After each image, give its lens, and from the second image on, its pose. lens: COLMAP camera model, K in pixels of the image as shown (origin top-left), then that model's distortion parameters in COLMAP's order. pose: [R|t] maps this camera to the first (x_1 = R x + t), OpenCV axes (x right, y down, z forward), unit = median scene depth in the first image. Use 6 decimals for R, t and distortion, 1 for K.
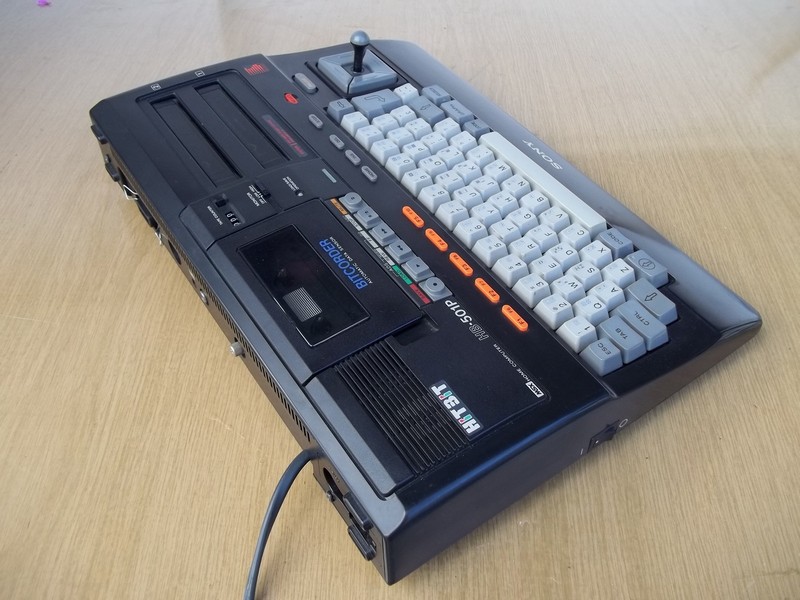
lens RADIAL K [[770.0, 0, 398.6], [0, 770.0, 297.7], [0, 0, 1]] dist [-0.021140, 0.022463]
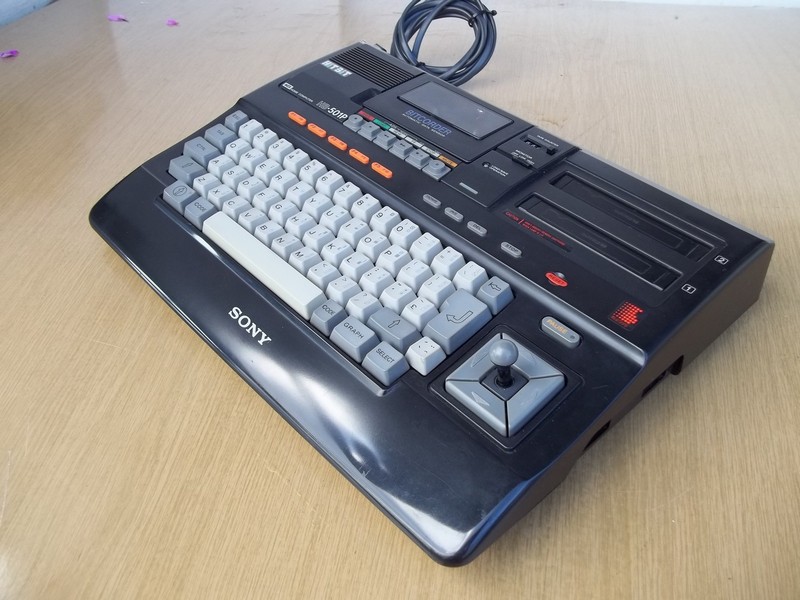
lens RADIAL K [[770.0, 0, 398.6], [0, 770.0, 297.7], [0, 0, 1]] dist [-0.021140, 0.022463]
pose [[-0.989267, 0.110934, -0.095101, 0.125856], [-0.099759, -0.037210, 0.994316, -1.269785], [0.106765, 0.993131, 0.047877, 1.164731]]
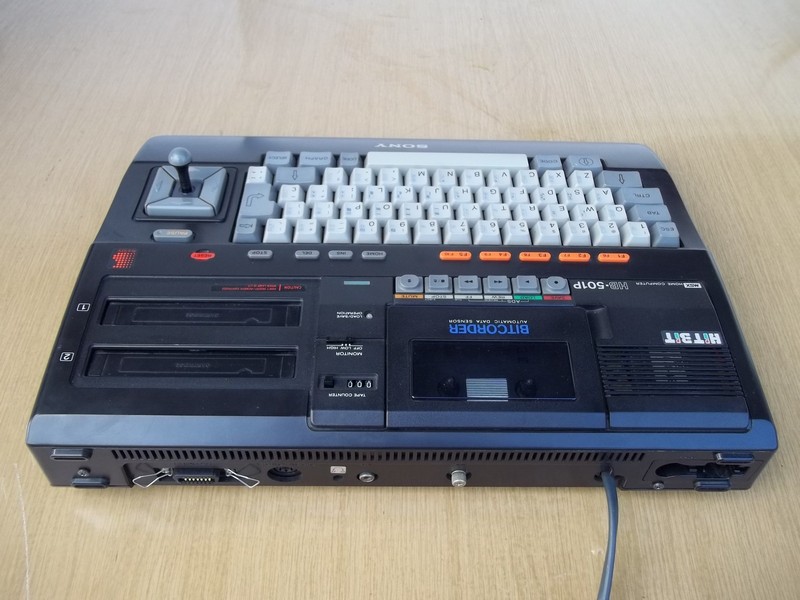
lens RADIAL K [[782.8, 0, 389.4], [0, 782.8, 300.1], [0, 0, 1]] dist [-0.032027, 0.004771]
pose [[0.560808, -0.649111, 0.513955, -0.598024], [0.614265, 0.742416, 0.267388, -0.394083], [-0.555133, 0.165752, 0.815079, 0.242634]]
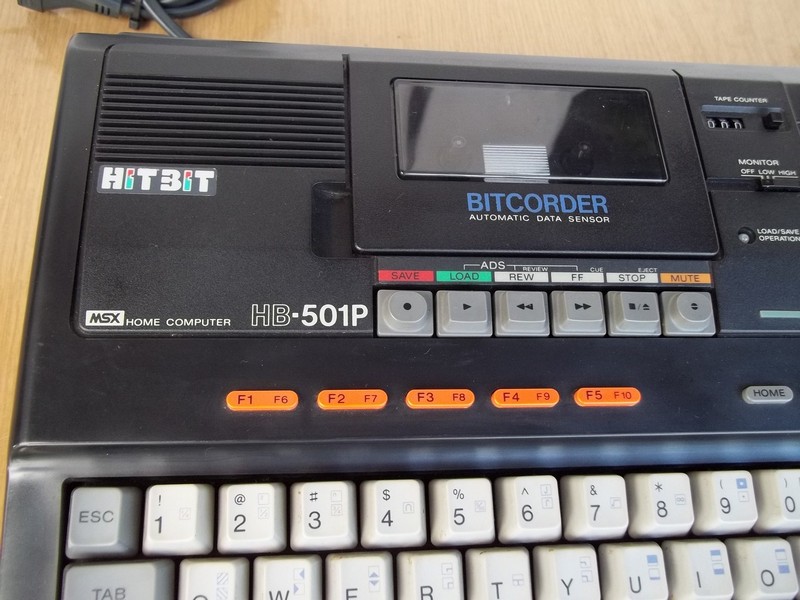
lens RADIAL K [[770.0, 0, 398.6], [0, 770.0, 297.7], [0, 0, 1]] dist [-0.021140, 0.022463]
pose [[-0.519022, 0.751927, -0.406475, 0.233897], [-0.718245, -0.125848, 0.684315, -0.333276], [0.463401, 0.647123, 0.605386, 0.638633]]
